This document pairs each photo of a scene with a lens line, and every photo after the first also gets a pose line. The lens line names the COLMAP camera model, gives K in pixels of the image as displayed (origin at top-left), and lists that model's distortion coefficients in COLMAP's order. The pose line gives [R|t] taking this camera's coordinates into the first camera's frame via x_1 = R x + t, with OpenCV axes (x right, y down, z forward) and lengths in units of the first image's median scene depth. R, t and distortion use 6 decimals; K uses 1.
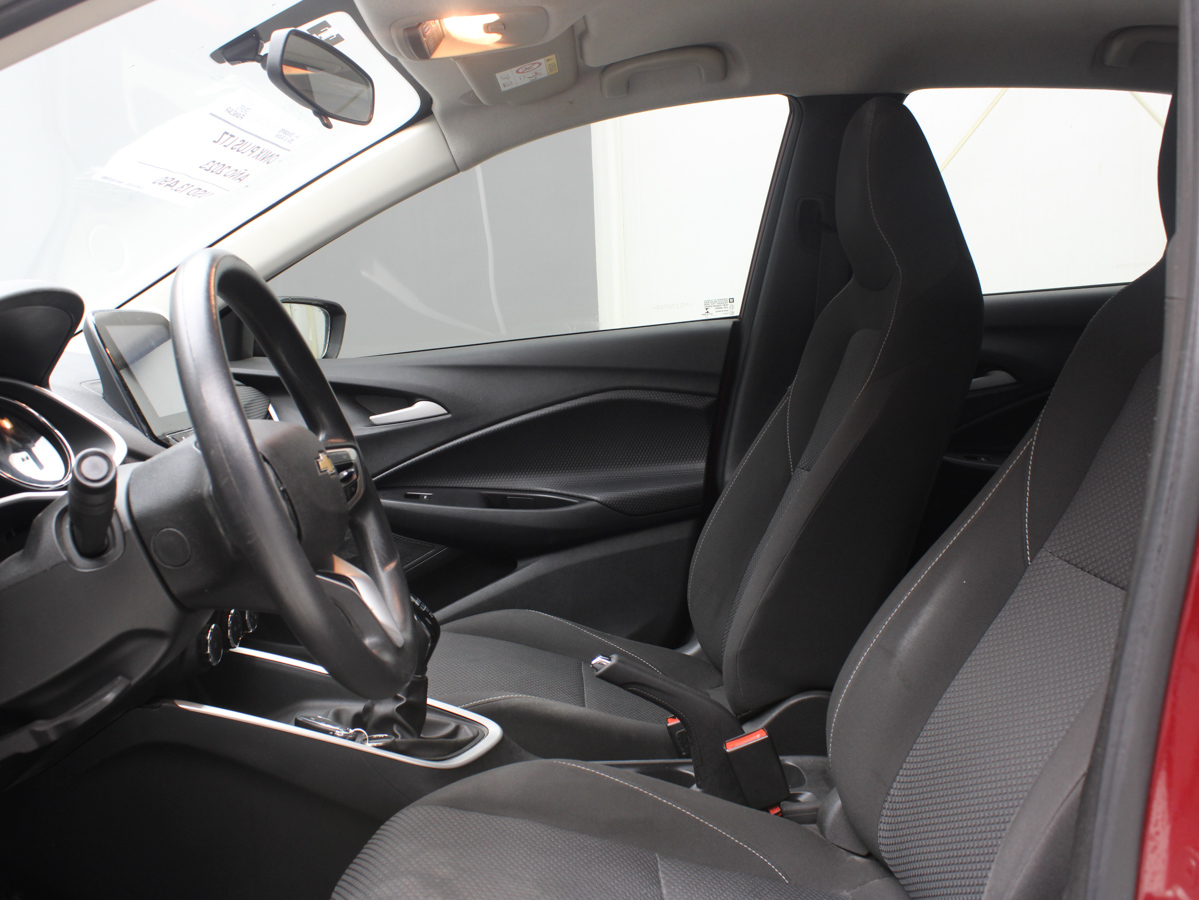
lens RADIAL K [[1238.0, 0, 599.5], [0, 1238.0, 450.0], [0, 0, 1]] dist [-0.158999, 0.179079]
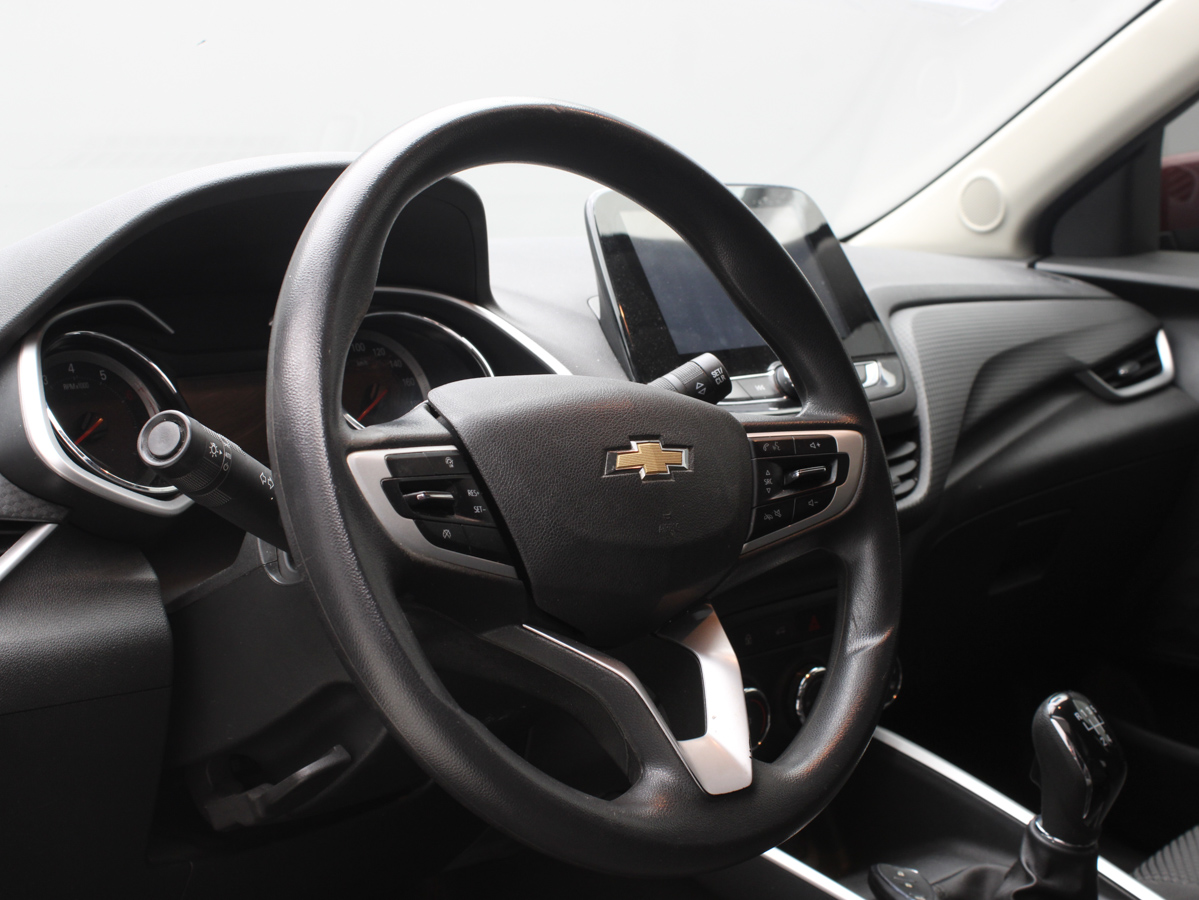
lens RADIAL K [[1831.0, 0, 599.5], [0, 1831.0, 450.0], [0, 0, 1]] dist [-0.026761, 0.012396]
pose [[0.675876, 0.094131, -0.730979, 0.201003], [-0.060853, 0.995551, 0.071935, -0.027234], [0.734499, -0.004137, 0.678598, 0.195923]]
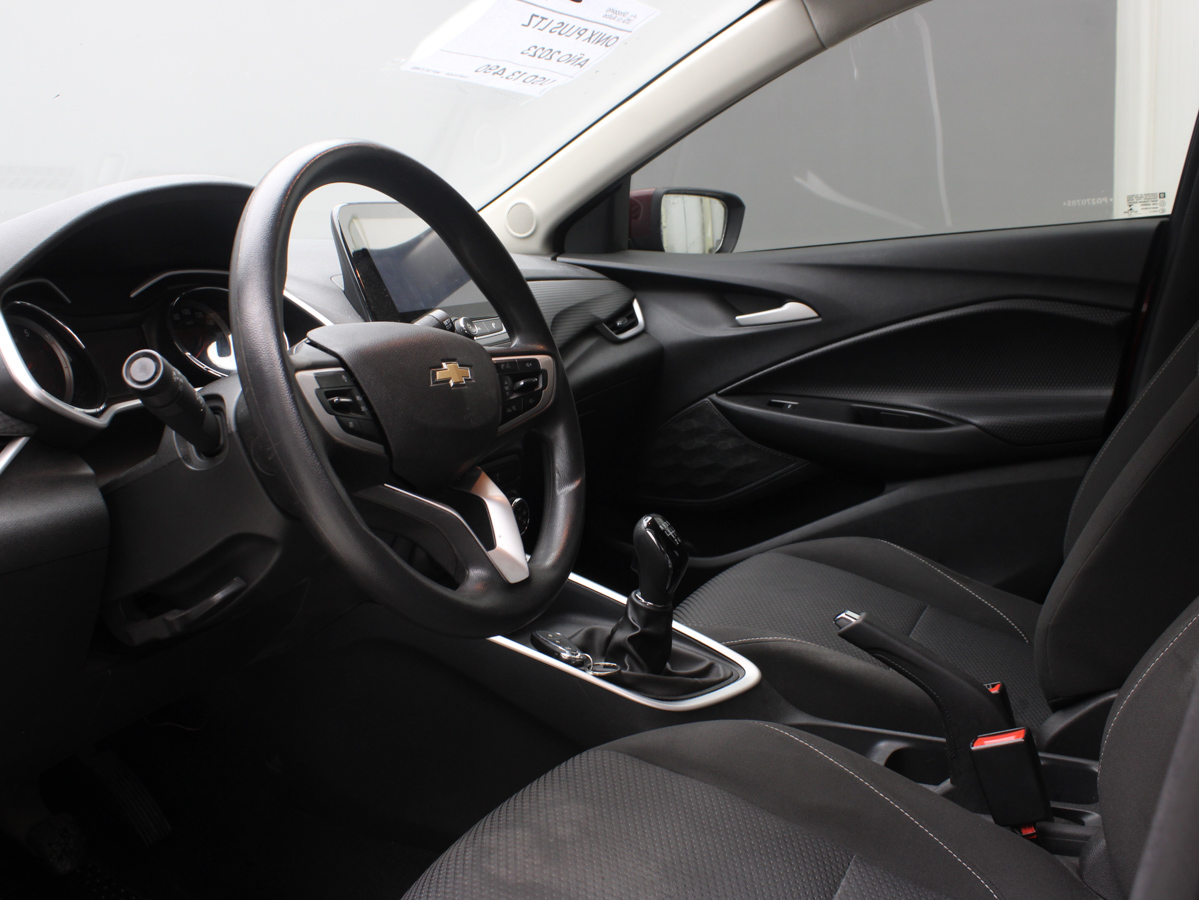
lens RADIAL K [[1223.2, 0, 599.5], [0, 1223.2, 450.0], [0, 0, 1]] dist [-0.184626, 0.238514]
pose [[0.894368, 0.086637, -0.438862, 0.138422], [-0.047320, 0.993885, 0.099770, -0.013899], [0.444822, -0.068464, 0.892998, 0.120184]]
